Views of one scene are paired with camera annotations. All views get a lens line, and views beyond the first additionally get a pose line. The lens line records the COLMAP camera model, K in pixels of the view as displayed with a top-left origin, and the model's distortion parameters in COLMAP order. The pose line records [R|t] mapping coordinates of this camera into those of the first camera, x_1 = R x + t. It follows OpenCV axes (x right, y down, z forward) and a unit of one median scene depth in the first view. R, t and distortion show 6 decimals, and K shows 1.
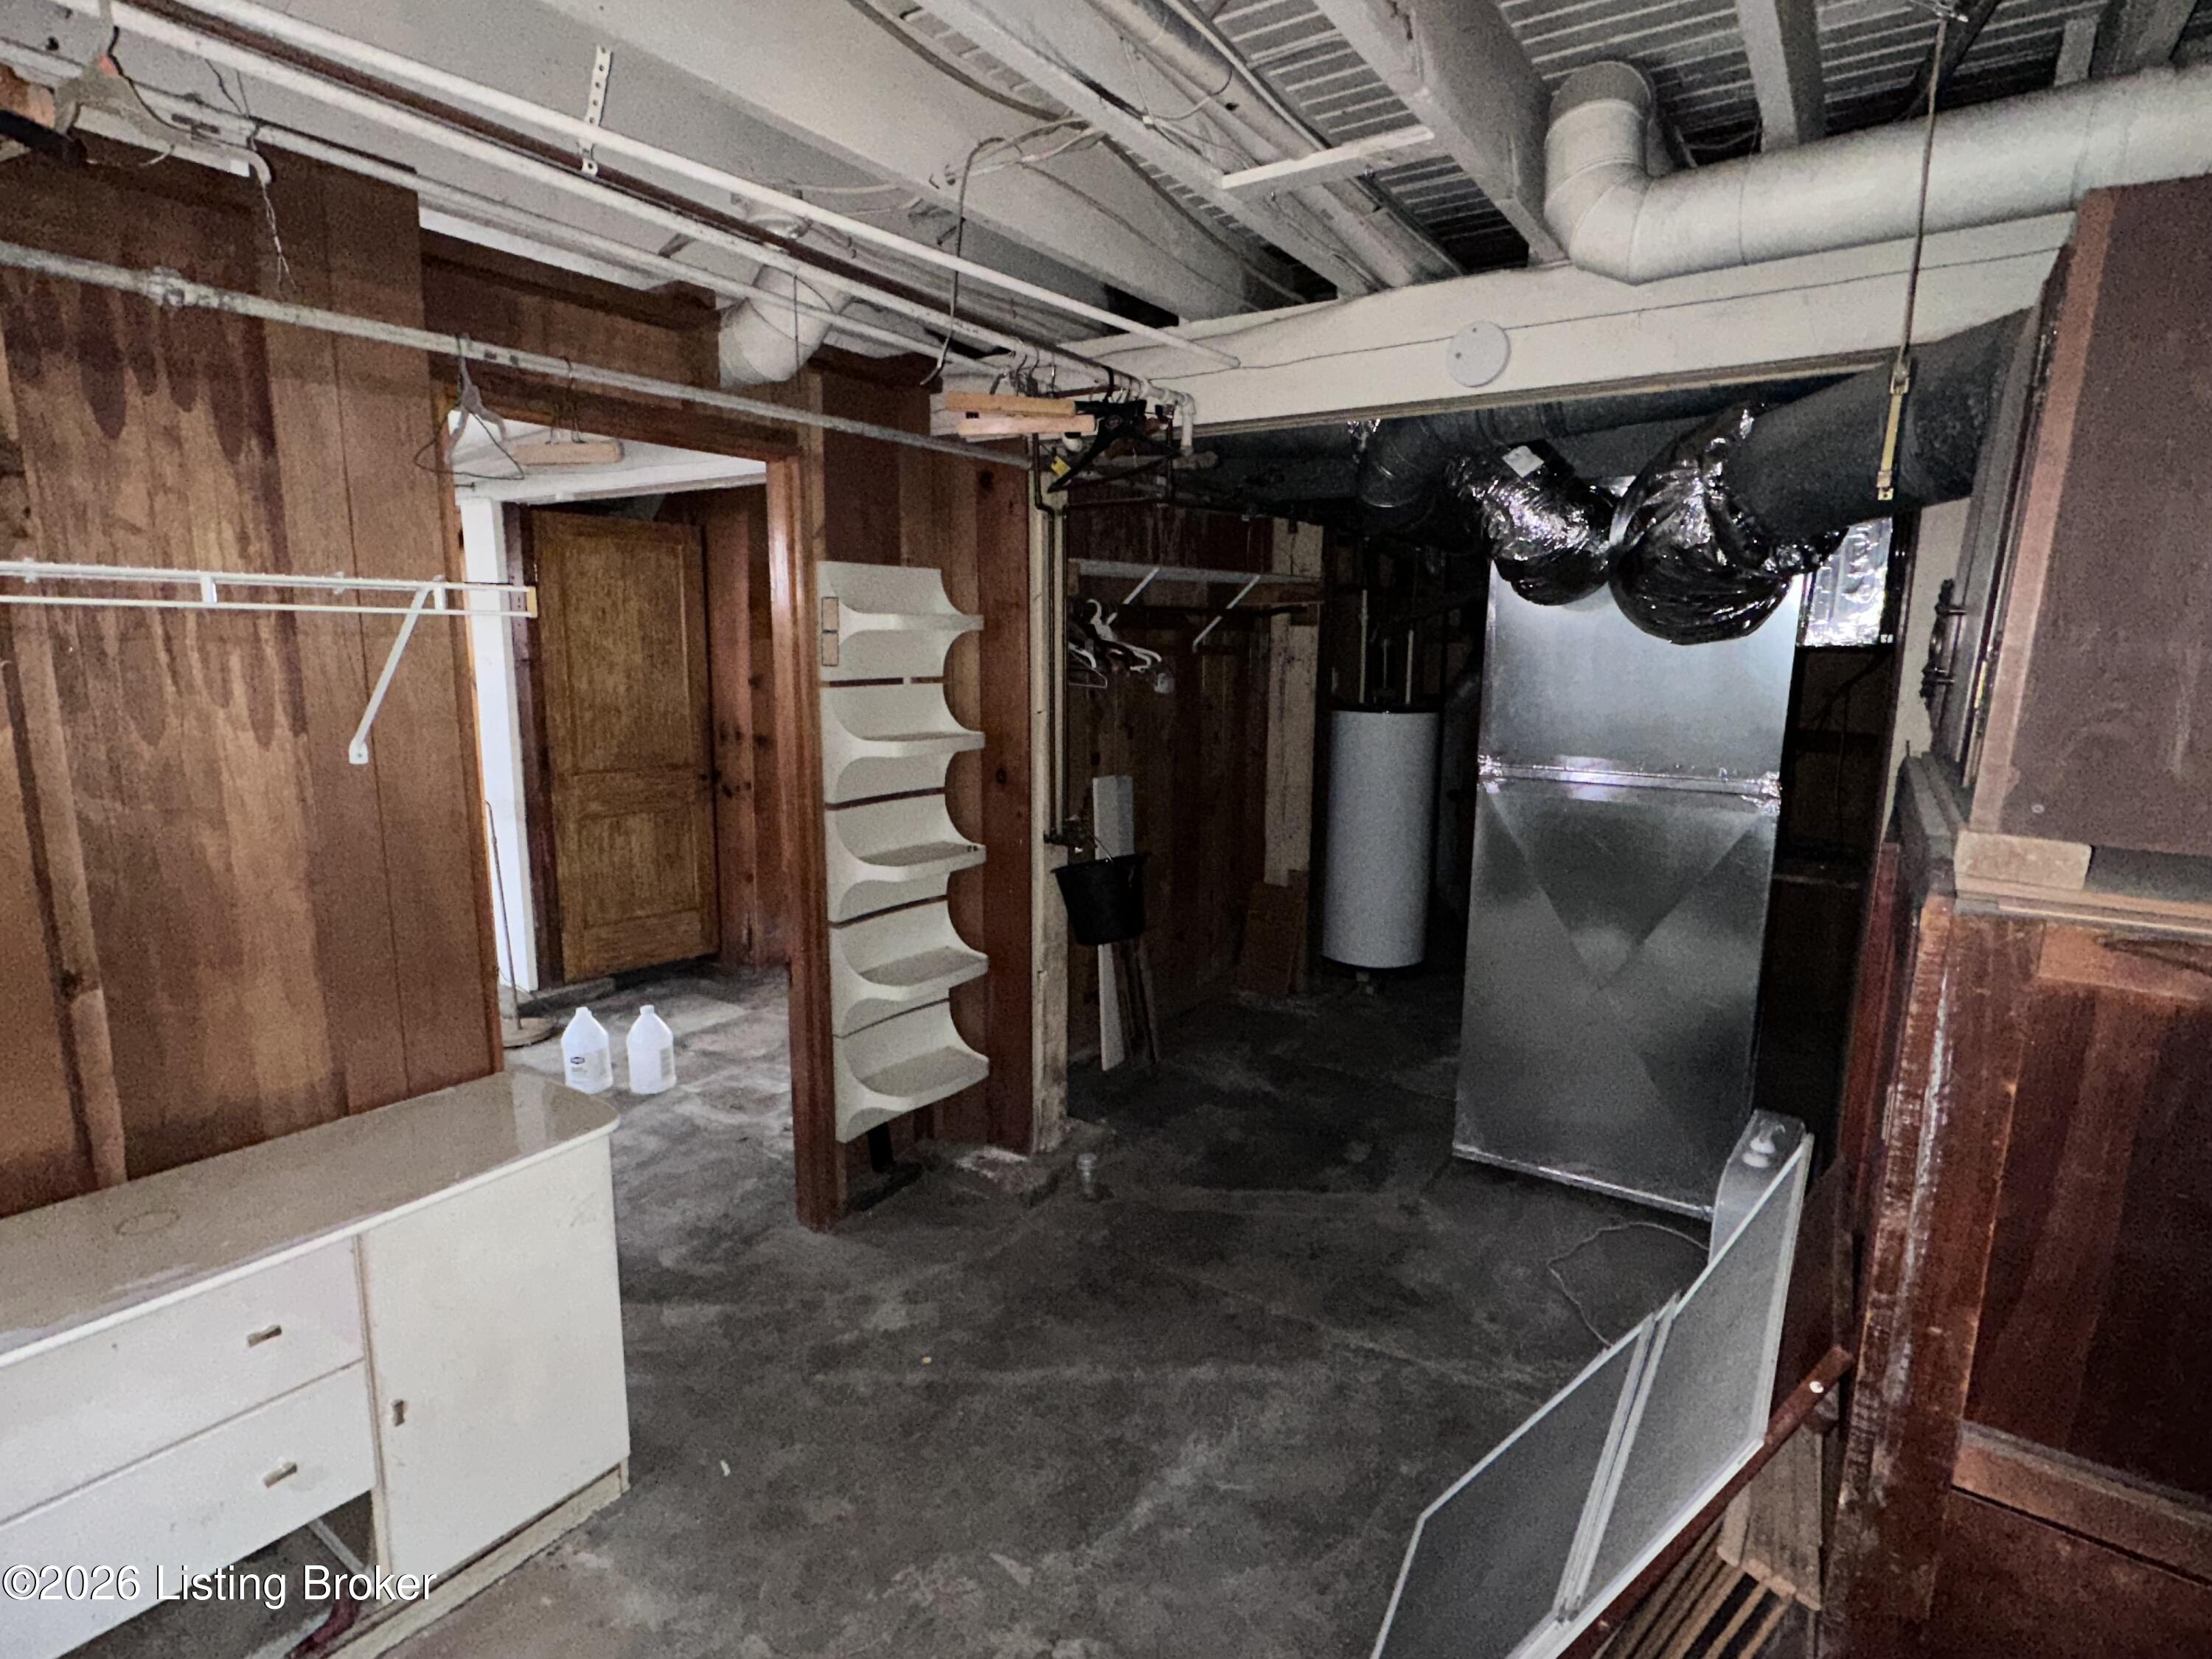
lens RADIAL K [[1120.8, 0, 1099.9], [0, 1120.8, 832.9], [0, 0, 1]] dist [-0.002821, -0.001009]
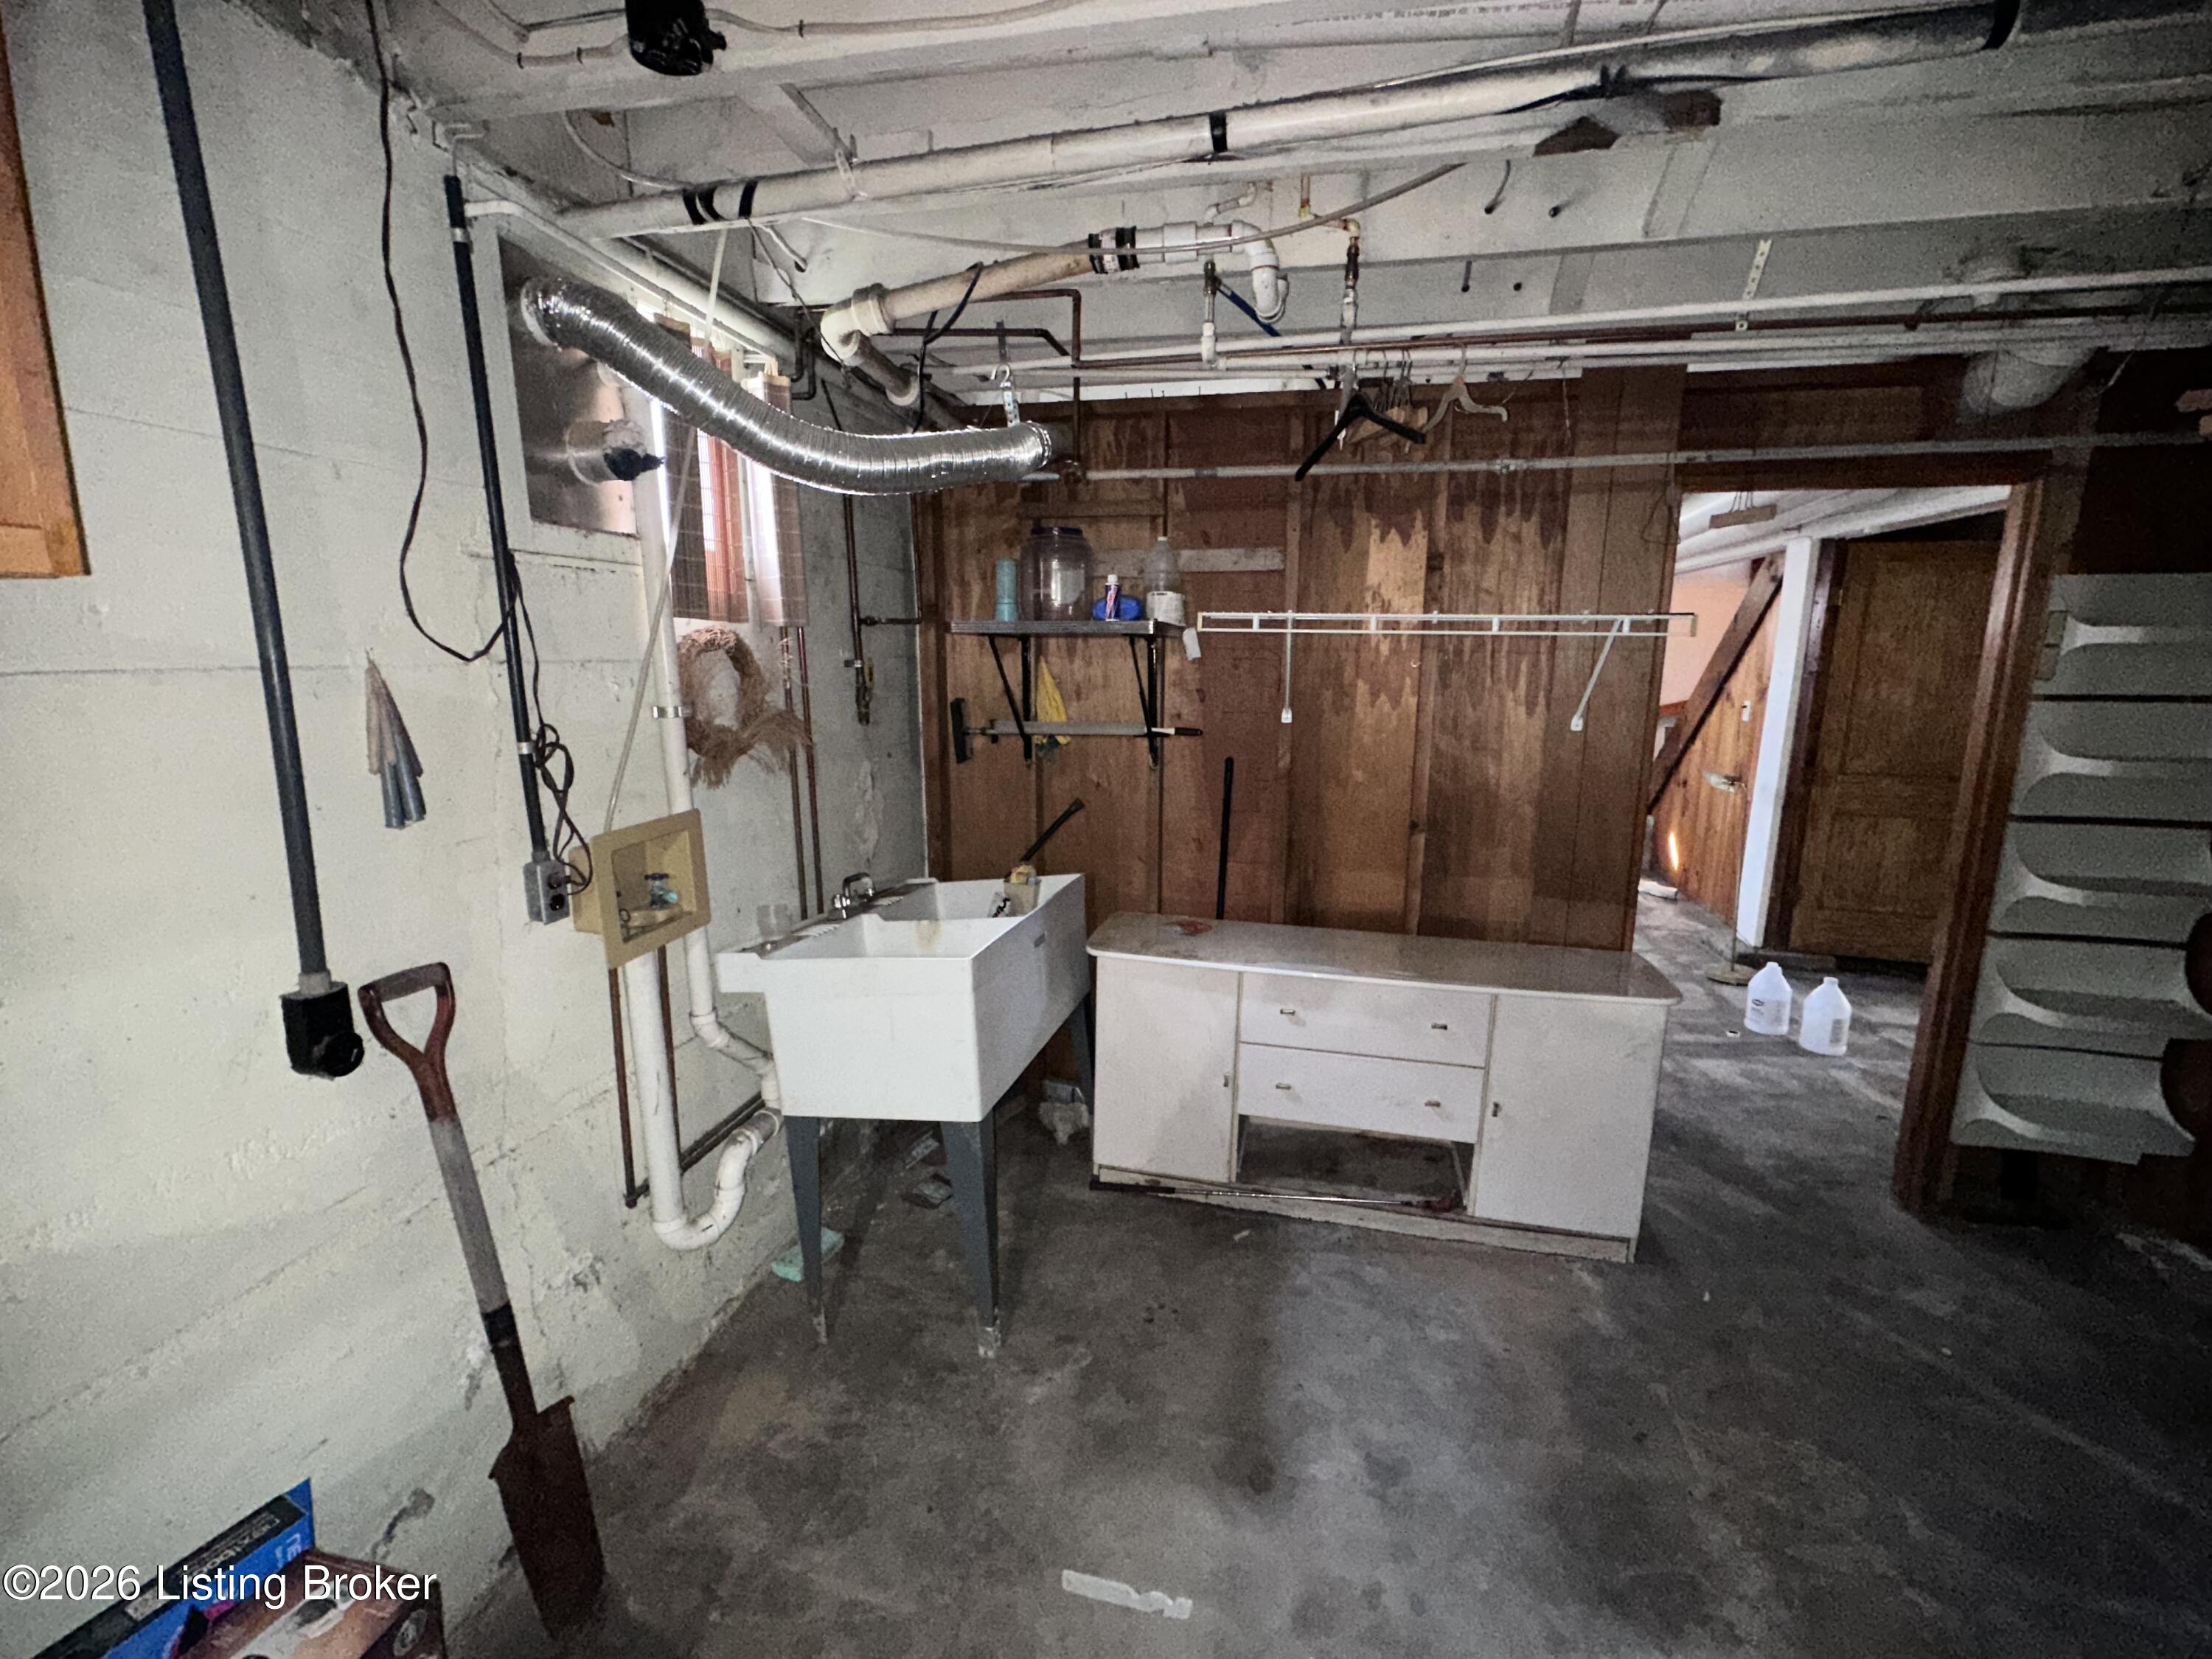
lens RADIAL K [[953.1, 0, 1102.5], [0, 953.1, 828.3], [0, 0, 1]] dist [-0.005099, -0.000367]
pose [[0.368113, 0.164727, -0.915072, 0.234309], [-0.159162, 0.980818, 0.112535, 0.019542], [0.916057, 0.104219, 0.387270, -0.085465]]
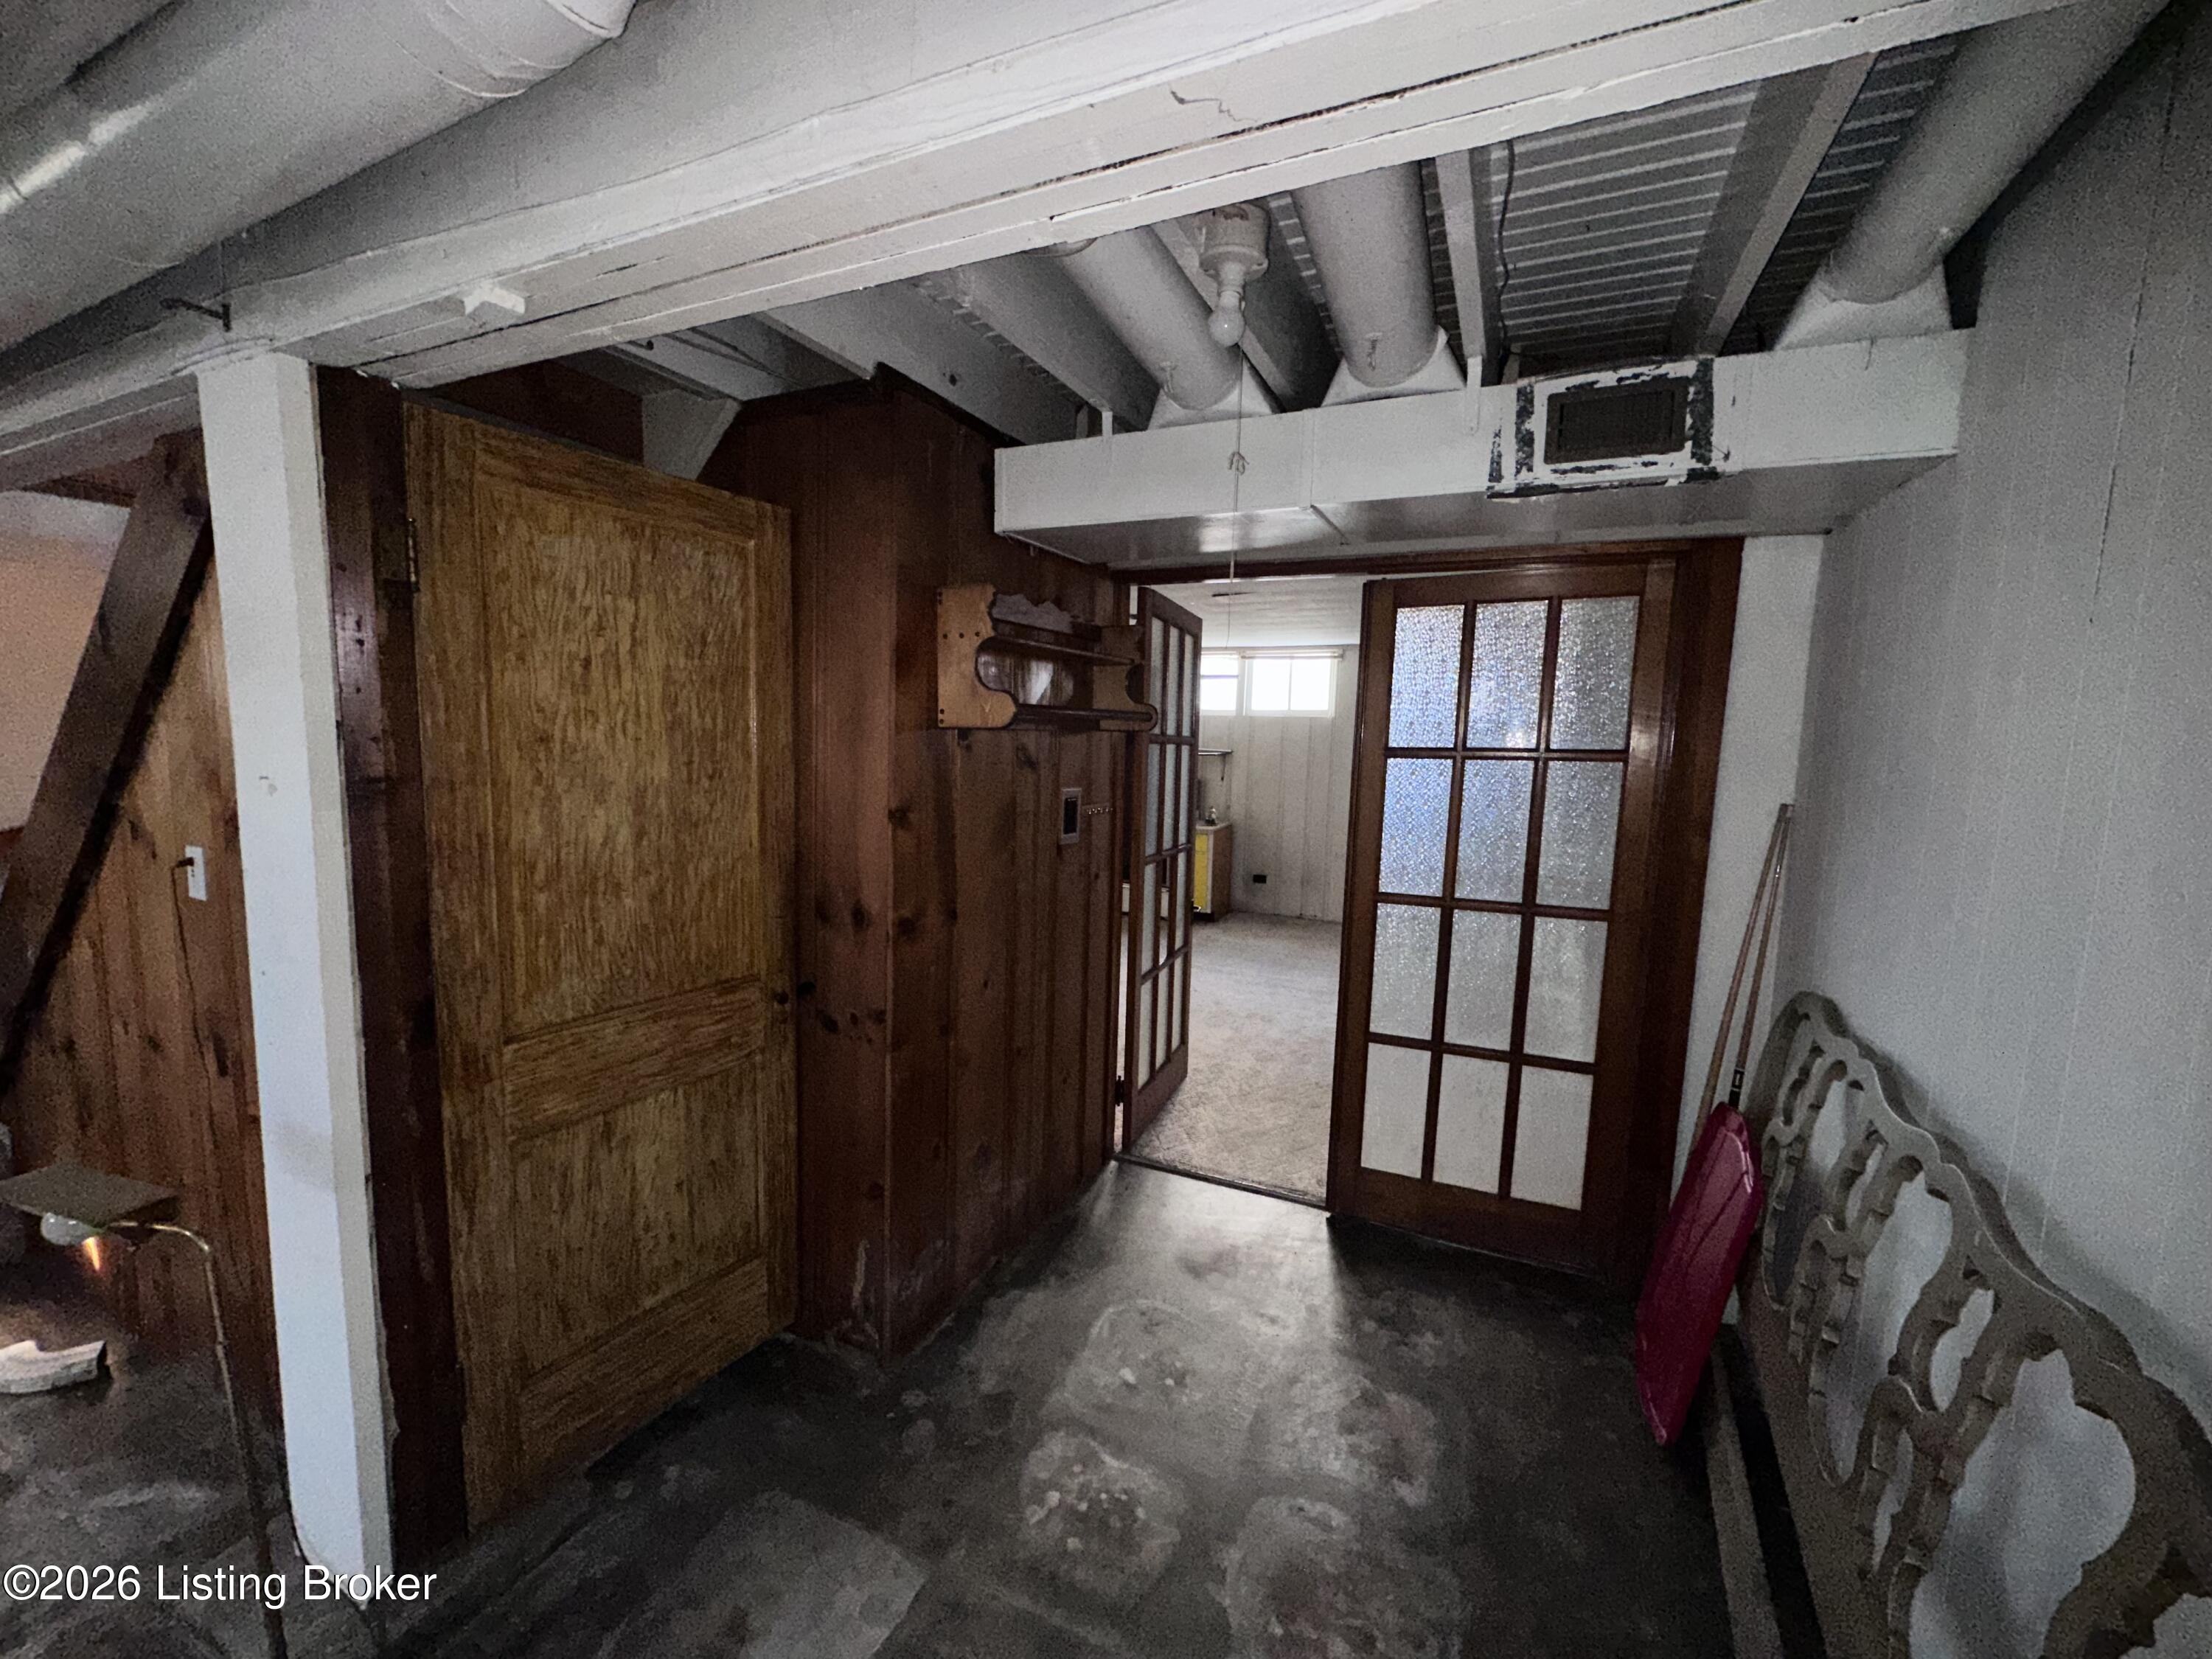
lens RADIAL K [[877.0, 0, 1102.6], [0, 877.0, 828.7], [0, 0, 1]] dist [-0.003530, 0.000632]
pose [[0.987739, -0.002008, 0.156100, -0.469207], [0.010532, 0.998496, -0.053799, -0.178777], [-0.155757, 0.054783, 0.986275, 0.999347]]
